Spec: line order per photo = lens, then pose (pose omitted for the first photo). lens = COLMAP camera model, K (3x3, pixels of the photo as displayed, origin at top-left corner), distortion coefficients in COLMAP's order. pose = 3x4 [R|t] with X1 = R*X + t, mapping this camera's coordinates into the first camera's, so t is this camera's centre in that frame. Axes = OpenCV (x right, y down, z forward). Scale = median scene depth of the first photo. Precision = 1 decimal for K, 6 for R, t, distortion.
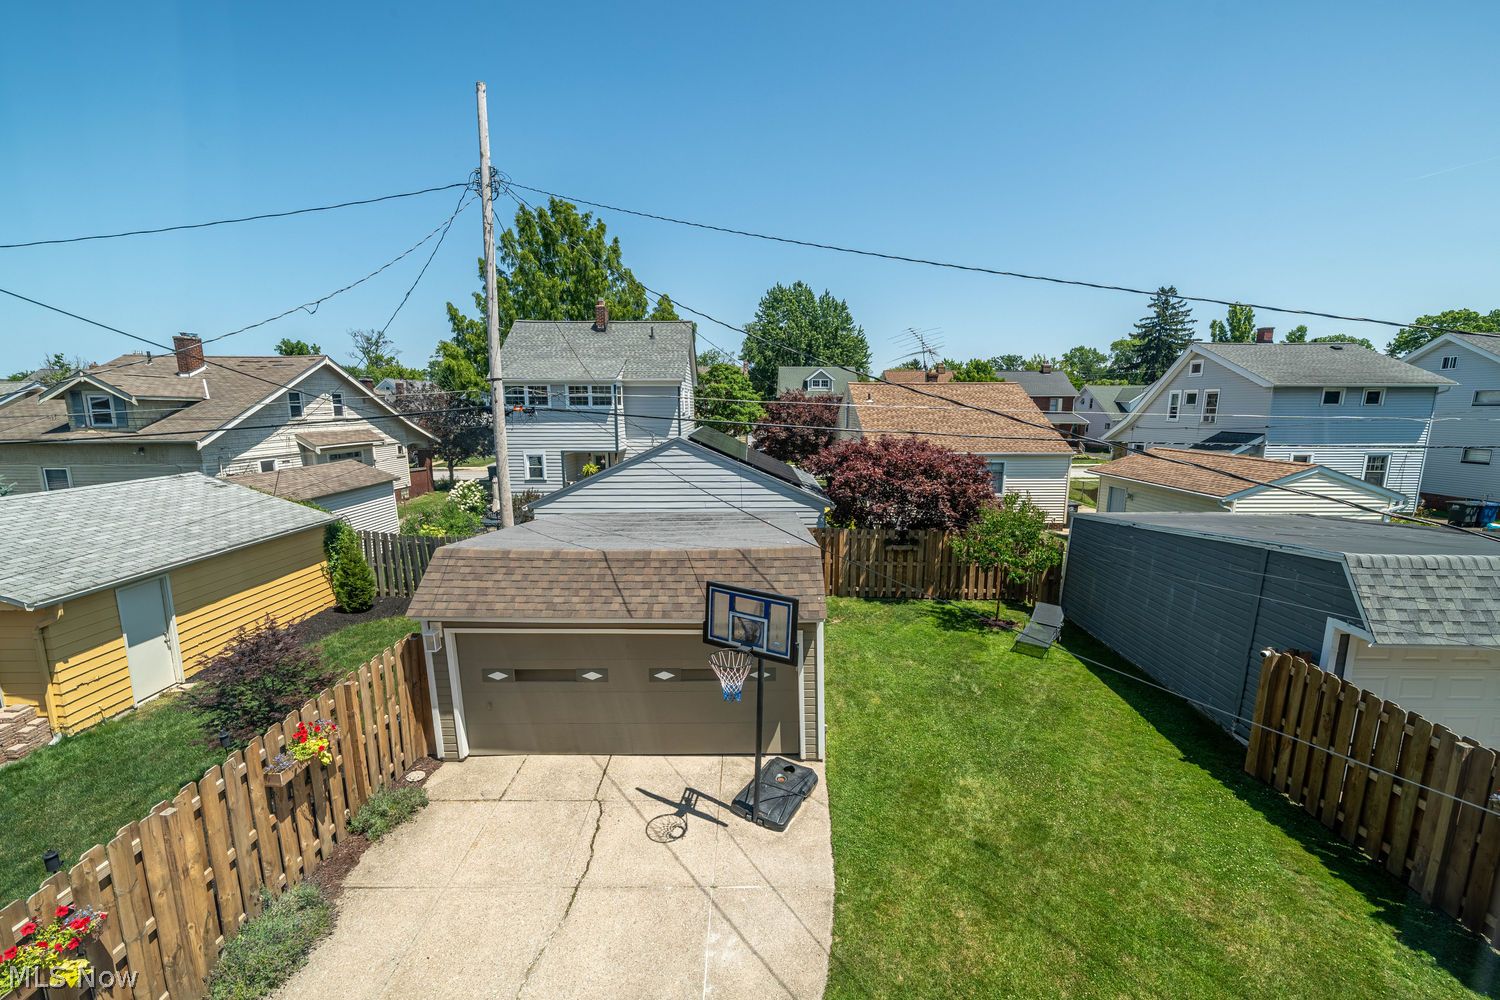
lens RADIAL K [[588.8, 0, 757.1], [0, 588.8, 505.8], [0, 0, 1]] dist [-0.000015, 0.000164]
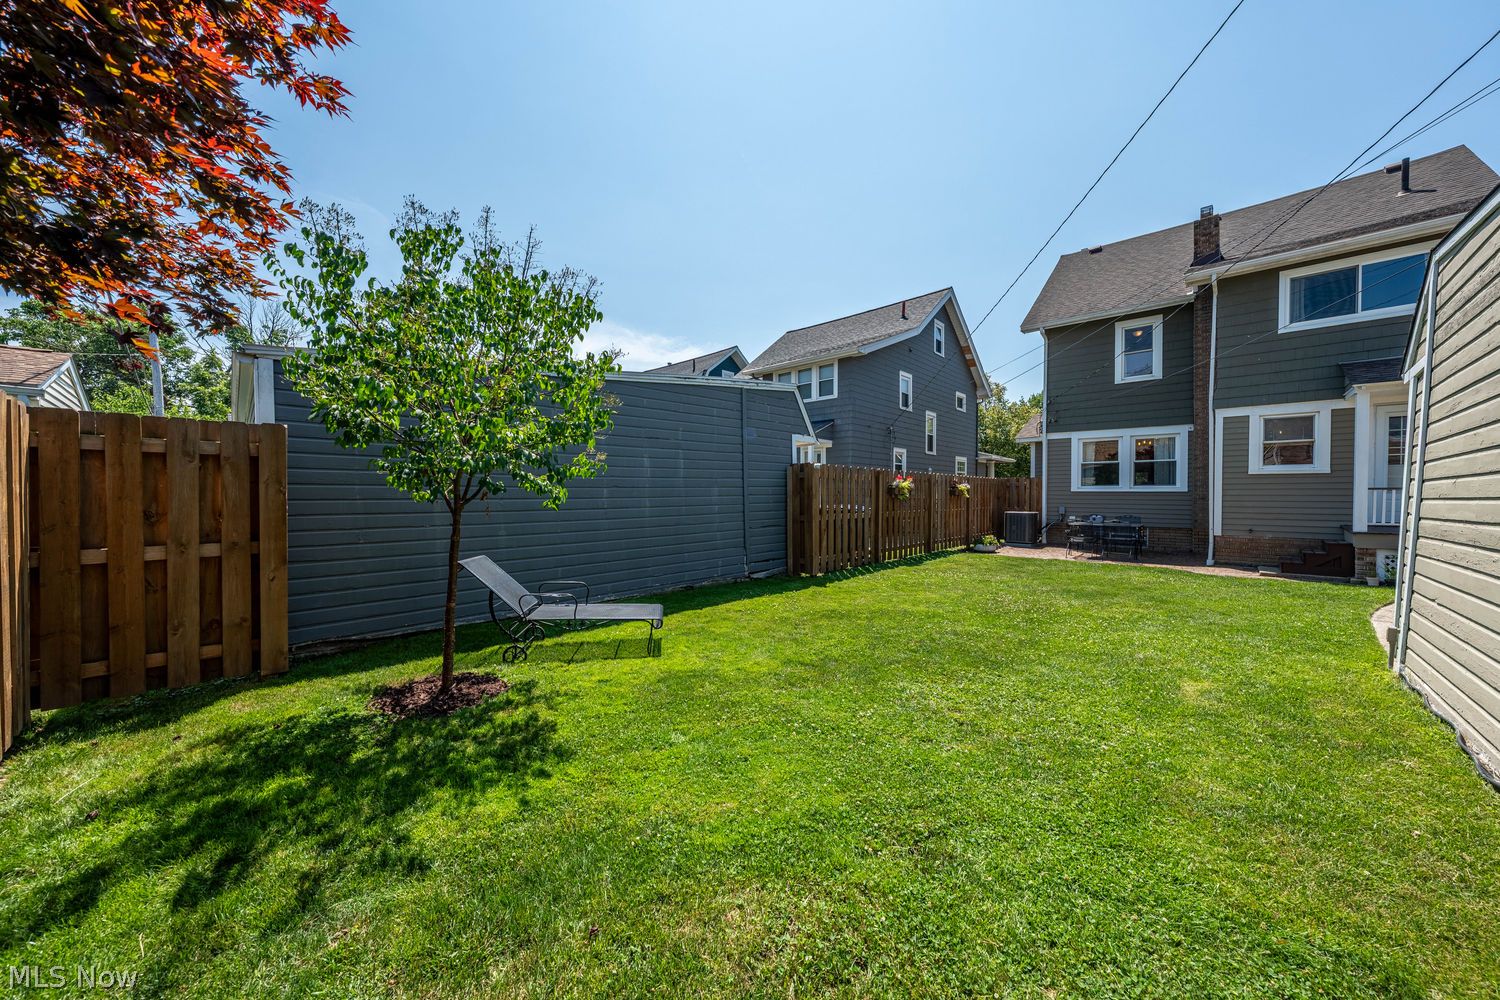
lens RADIAL K [[514.9, 0, 753.9], [0, 514.9, 503.1], [0, 0, 1]] dist [-0.001375, -0.000003]
pose [[-0.715856, -0.011277, 0.698157, 0.072263], [0.116883, 0.983826, 0.135738, 0.052701], [-0.688396, 0.178771, -0.702959, 0.574377]]
